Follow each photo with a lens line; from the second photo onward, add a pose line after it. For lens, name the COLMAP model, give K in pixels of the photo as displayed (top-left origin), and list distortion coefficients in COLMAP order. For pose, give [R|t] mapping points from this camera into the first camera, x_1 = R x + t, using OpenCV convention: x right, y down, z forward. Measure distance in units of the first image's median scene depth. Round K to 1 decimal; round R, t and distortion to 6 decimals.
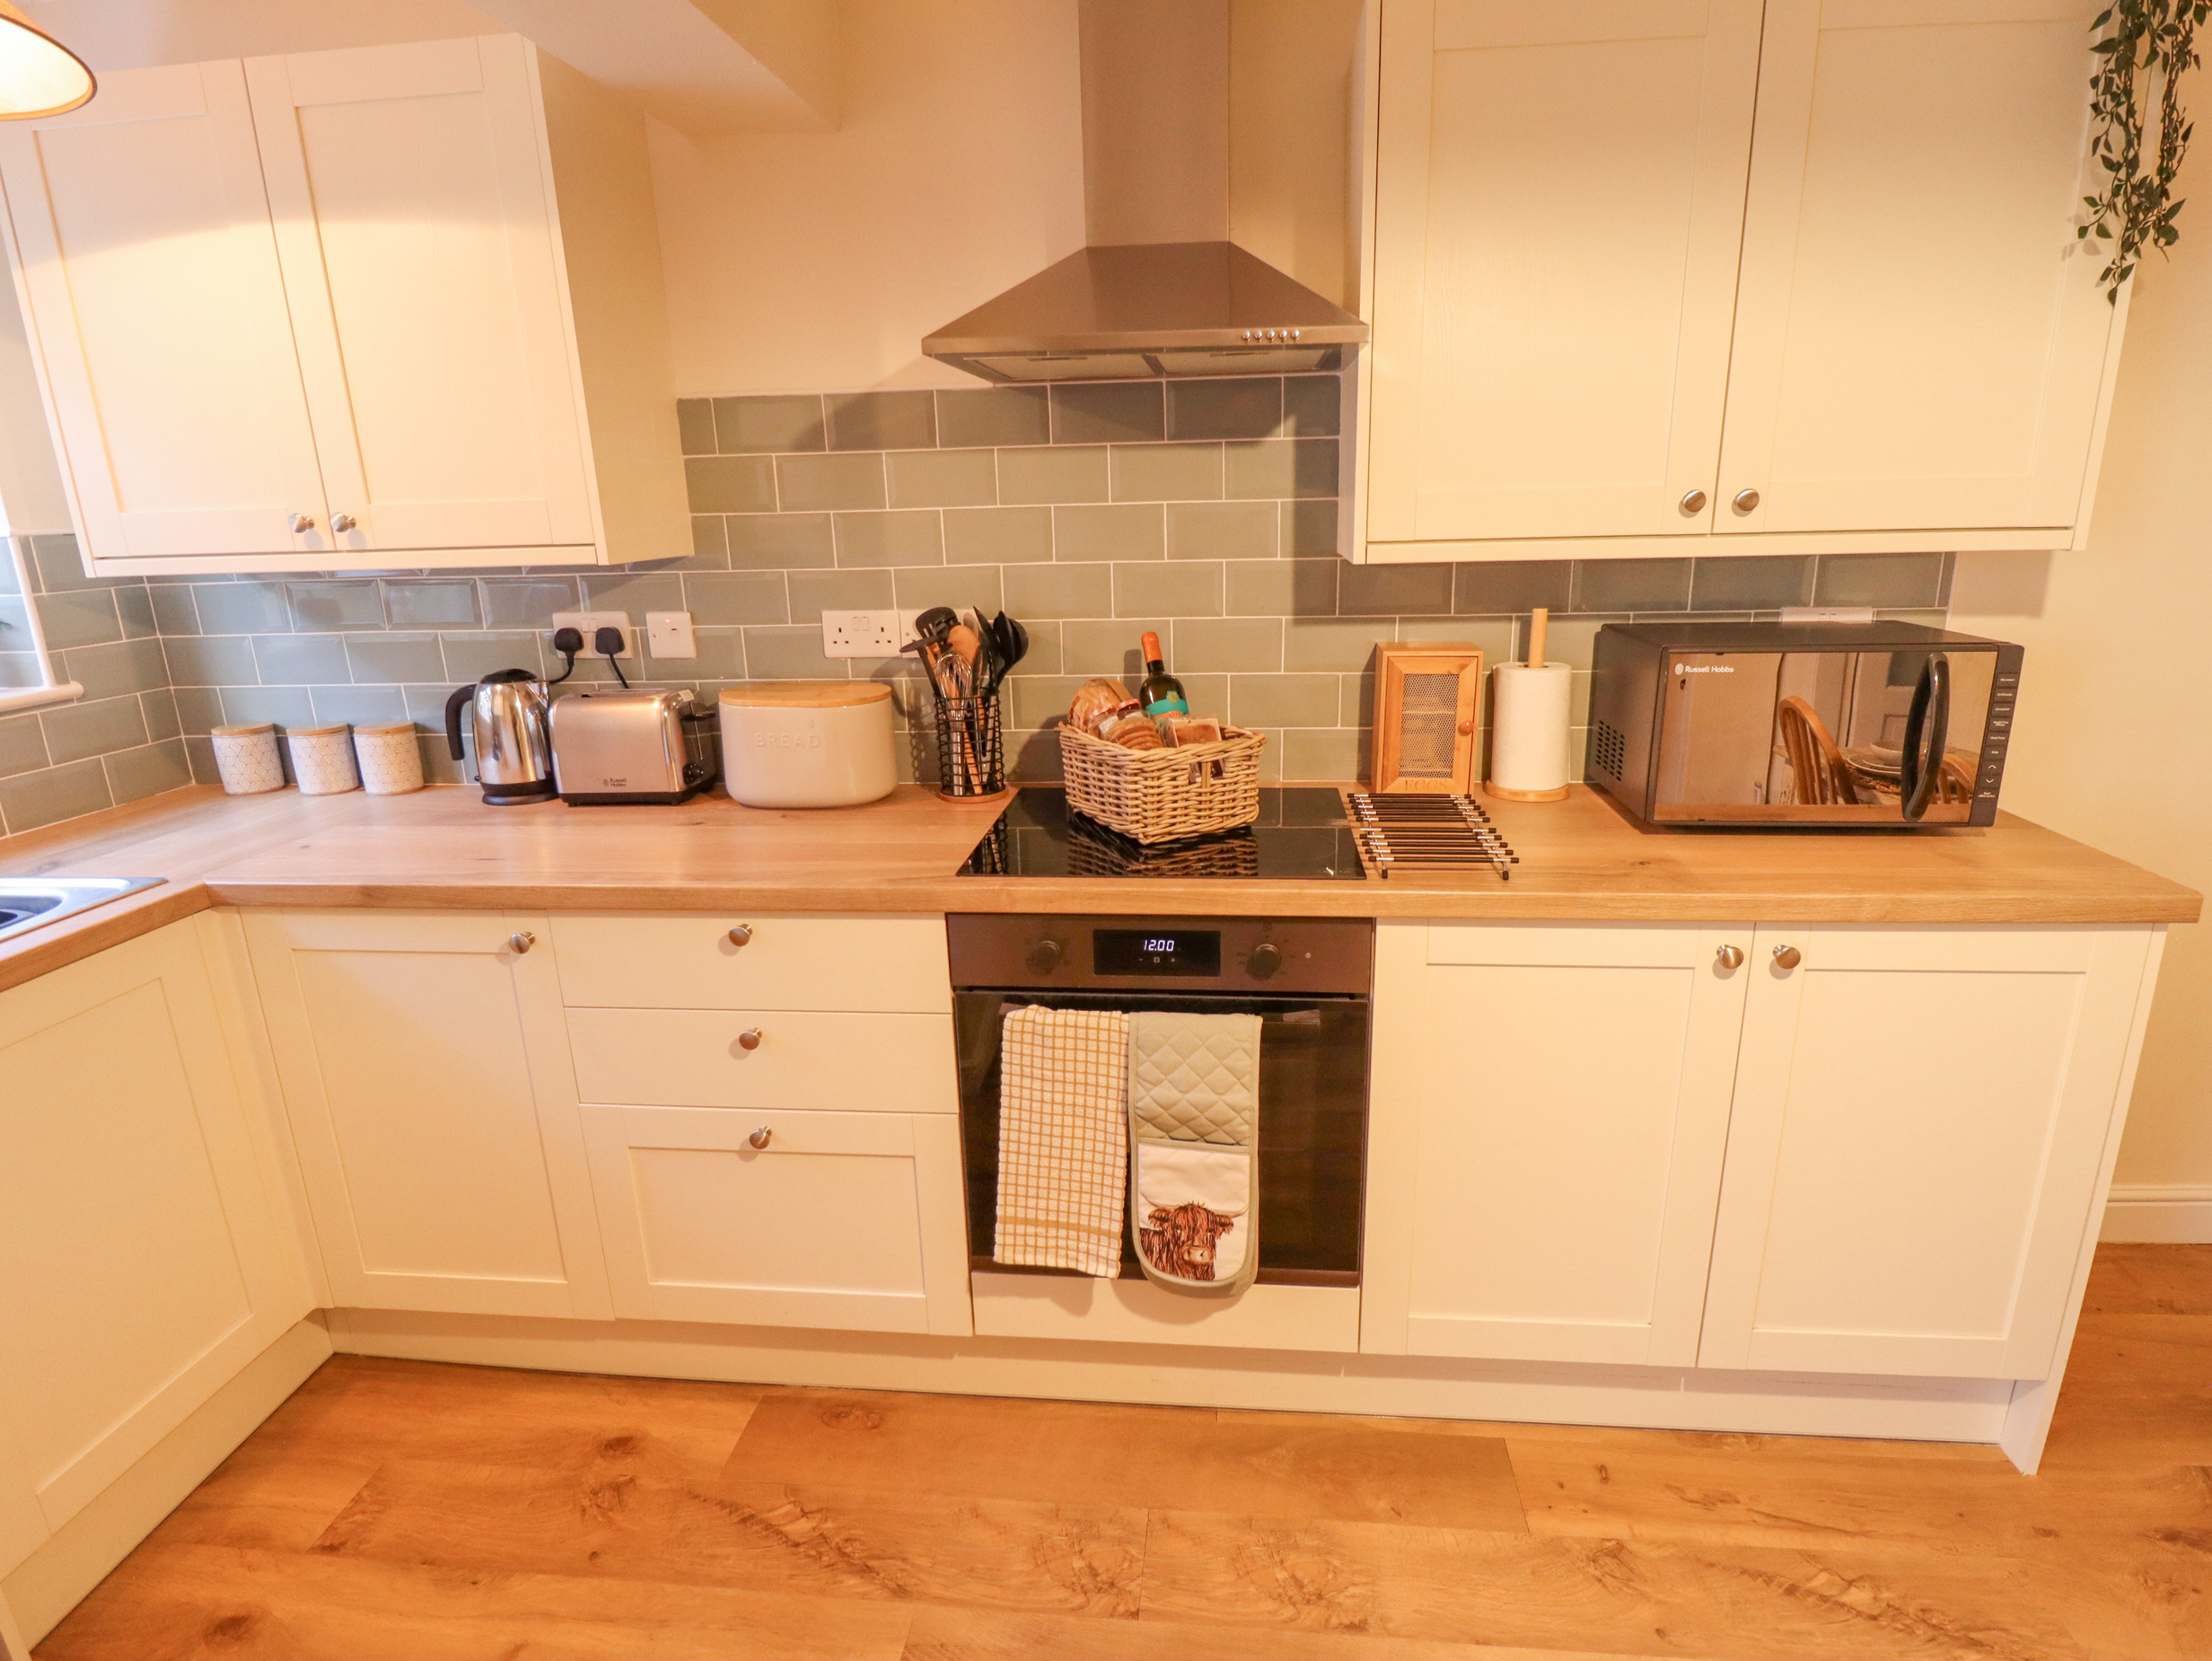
lens RADIAL K [[1160.6, 0, 1140.7], [0, 1160.6, 817.1], [0, 0, 1]] dist [0.006881, -0.017294]
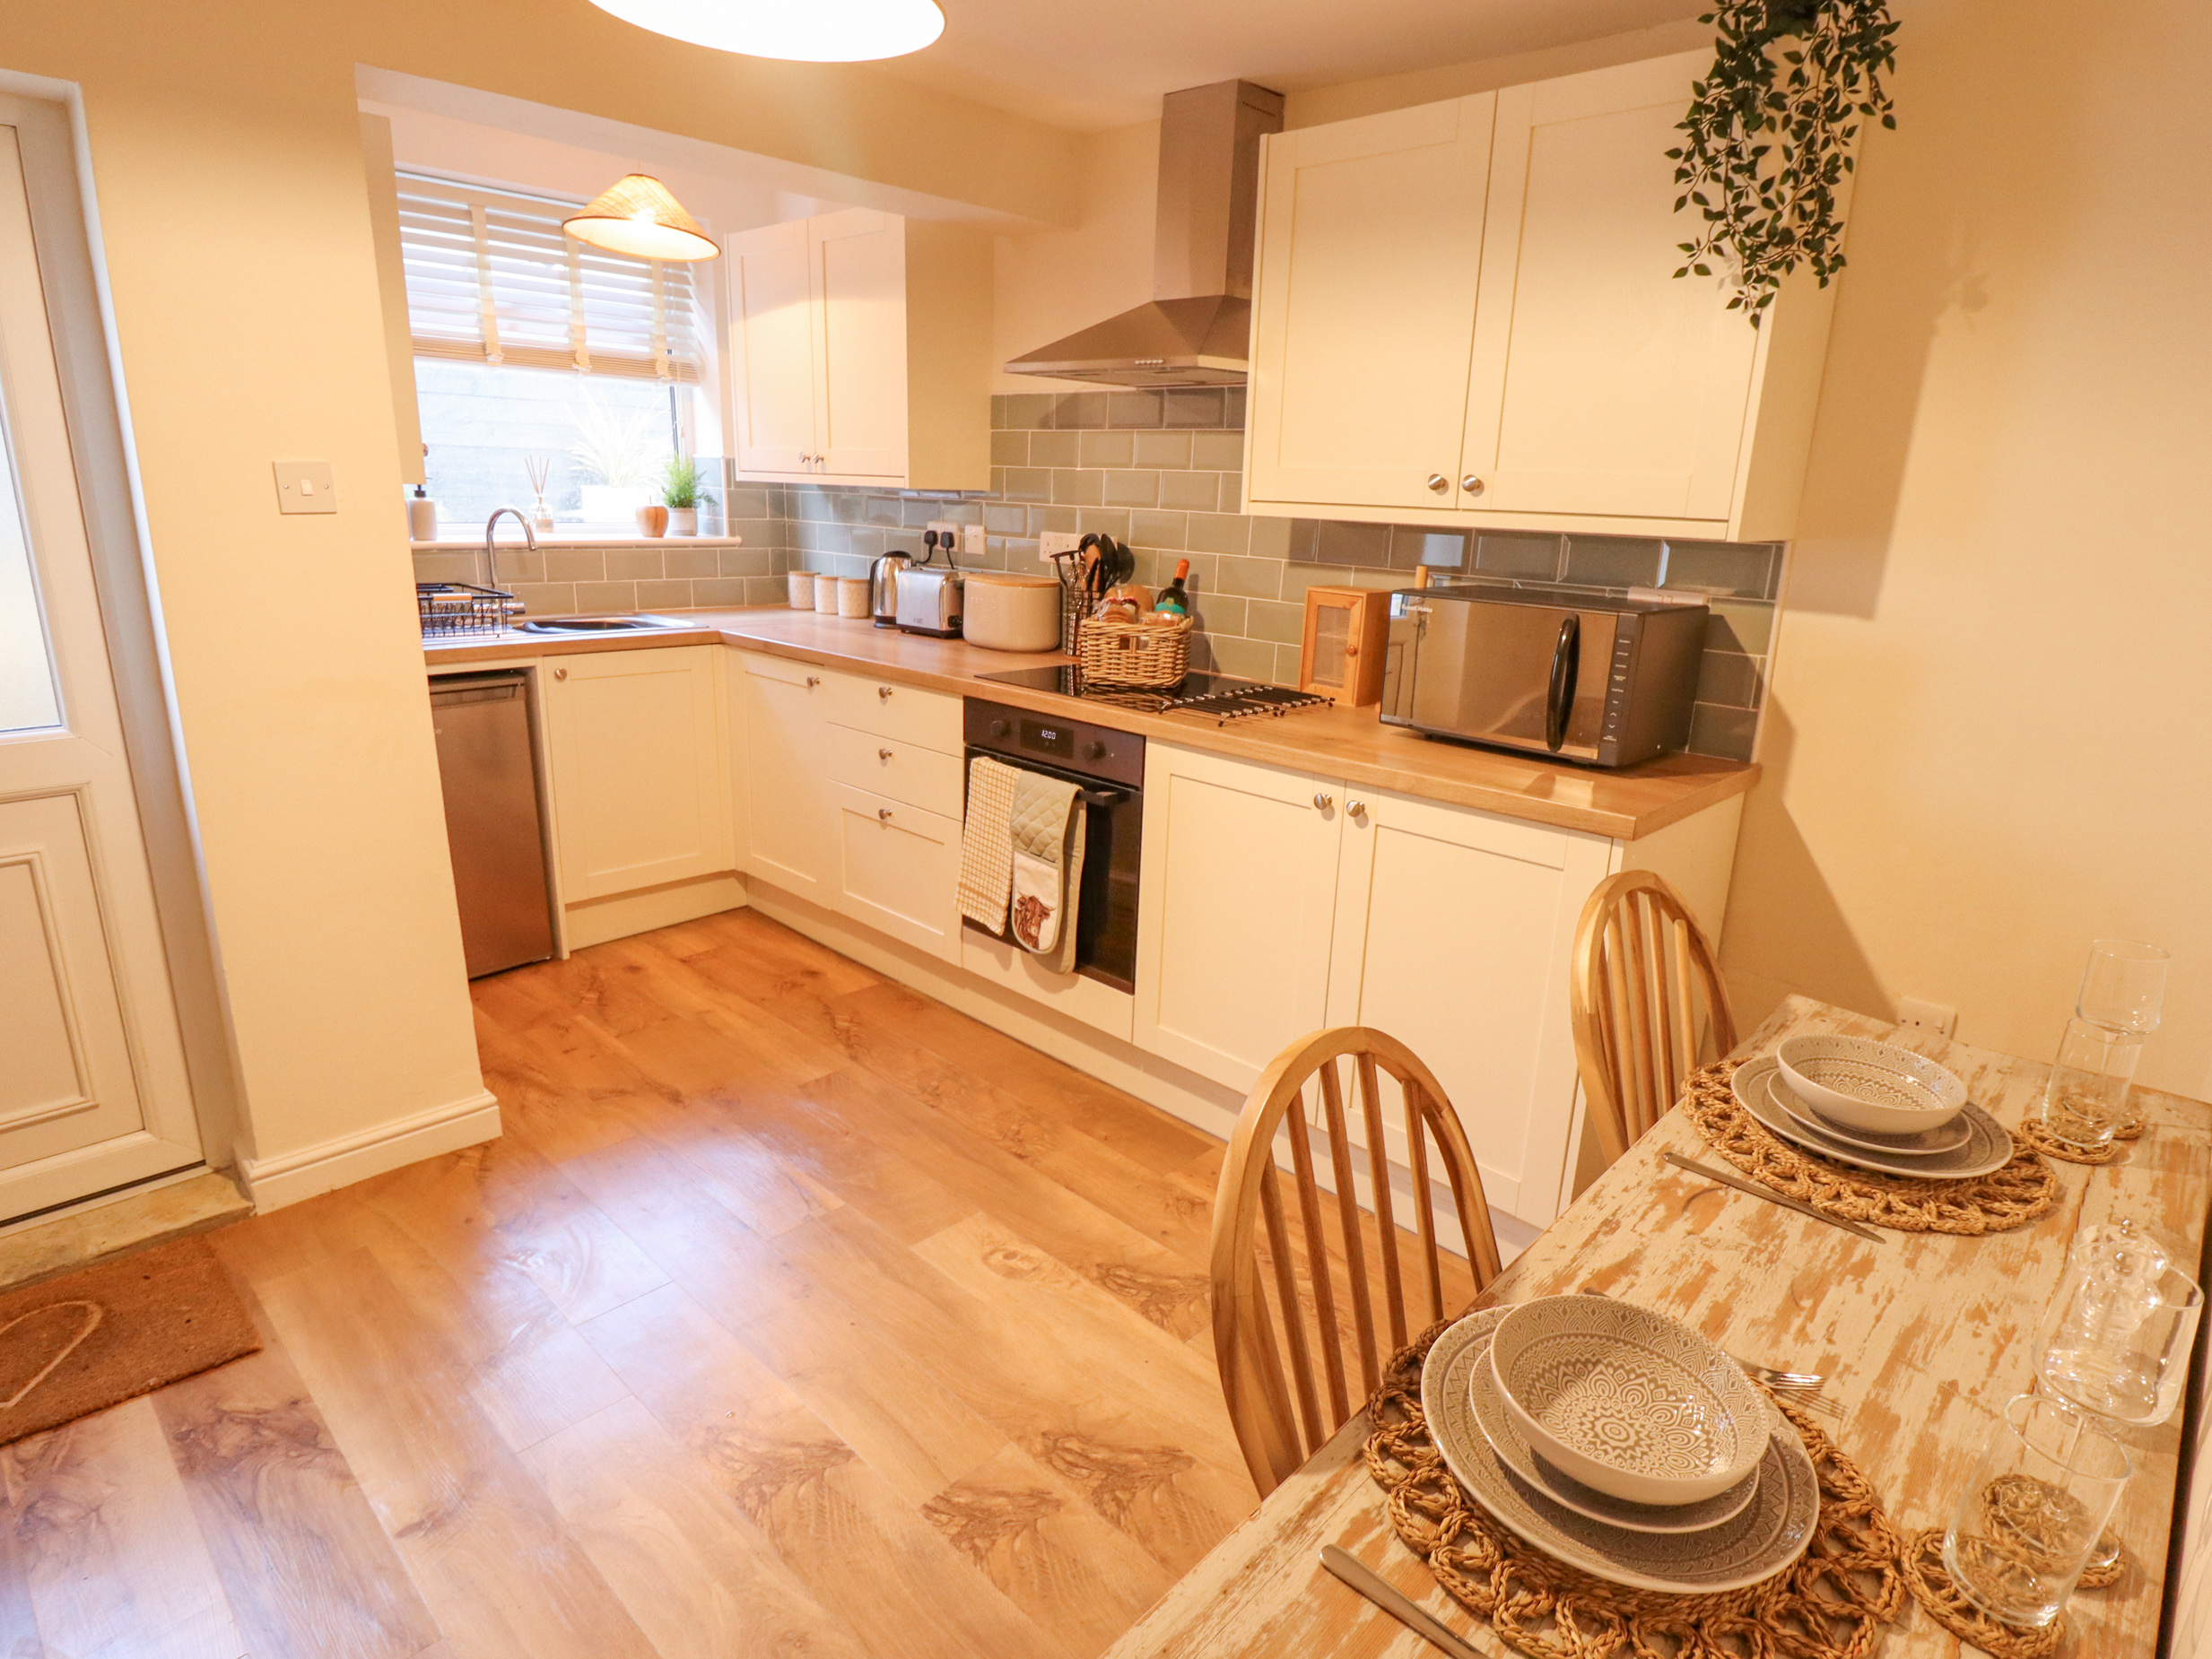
lens RADIAL K [[1229.1, 0, 1134.0], [0, 1229.1, 815.0], [0, 0, 1]] dist [0.004161, 0.000859]
pose [[0.788739, 0.210164, -0.577687, 1.049604], [-0.217823, 0.974319, 0.057058, 0.089495], [0.574843, 0.080830, 0.814262, -0.300582]]
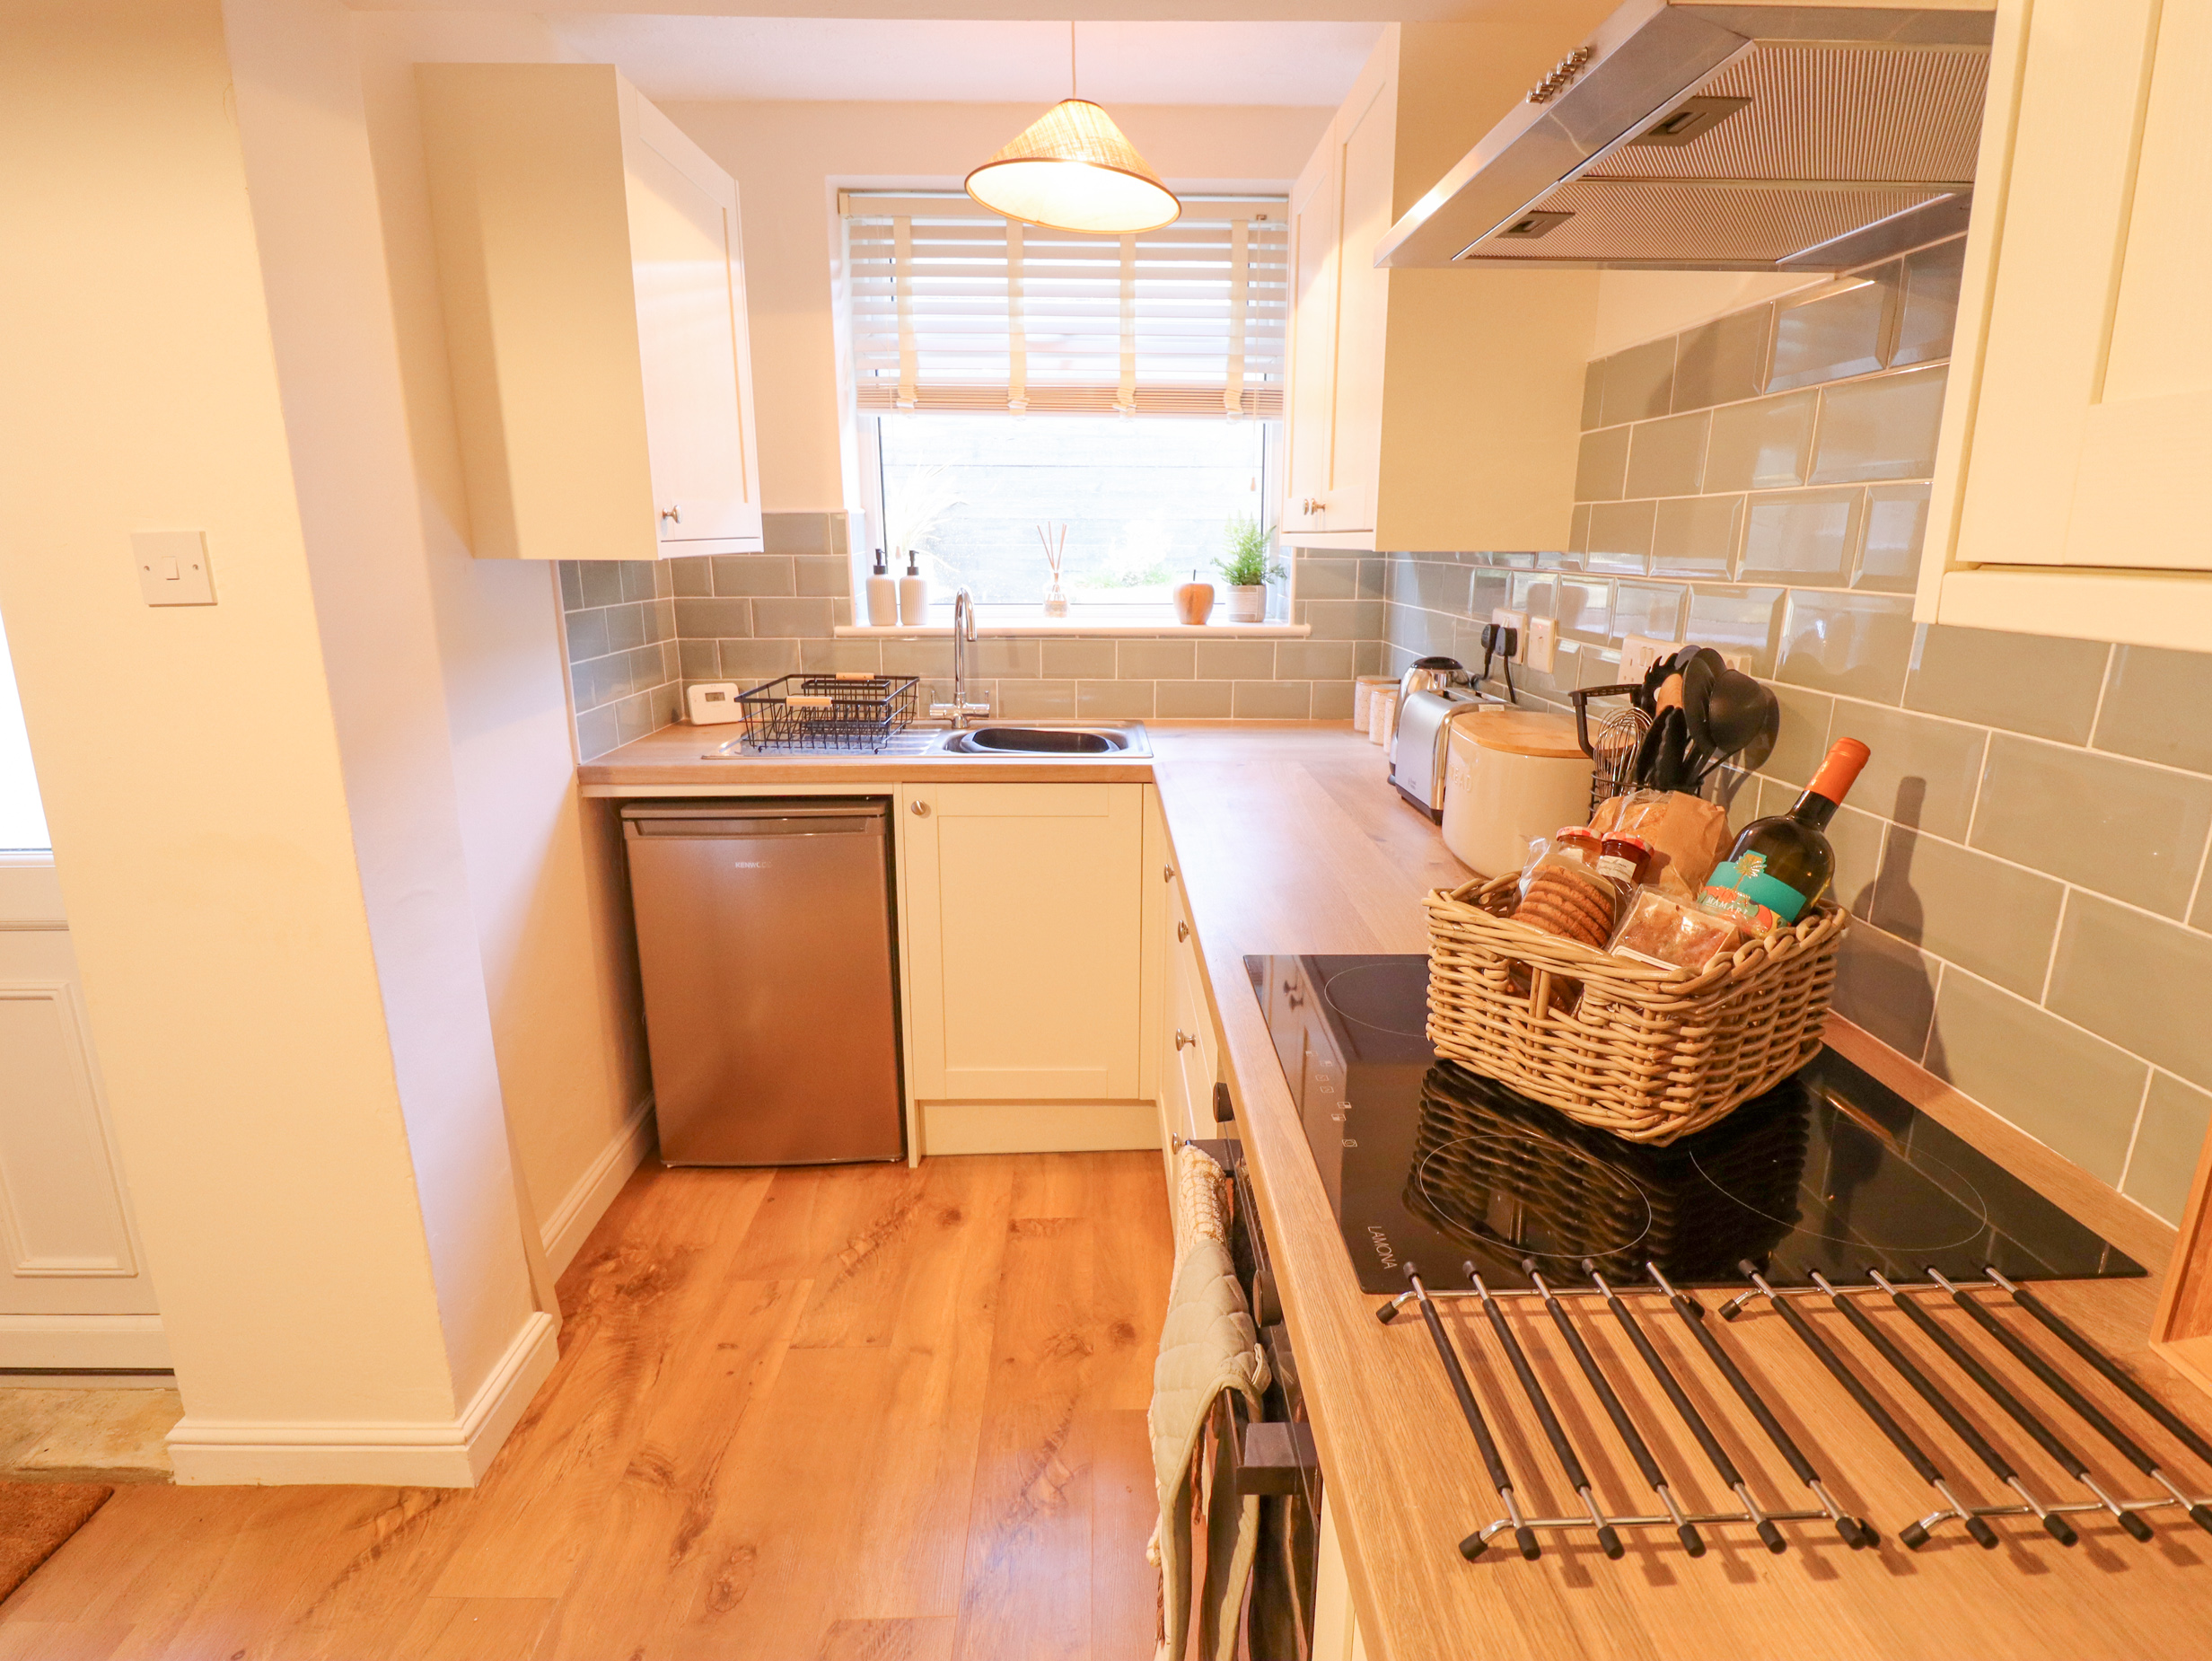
lens RADIAL K [[1156.1, 0, 1125.1], [0, 1156.1, 820.7], [0, 0, 1]] dist [-0.003752, -0.017739]
pose [[0.116908, 0.261782, -0.958020, 0.510753], [-0.276106, 0.935174, 0.221846, -0.172825], [0.953991, 0.238579, 0.181609, 0.721658]]
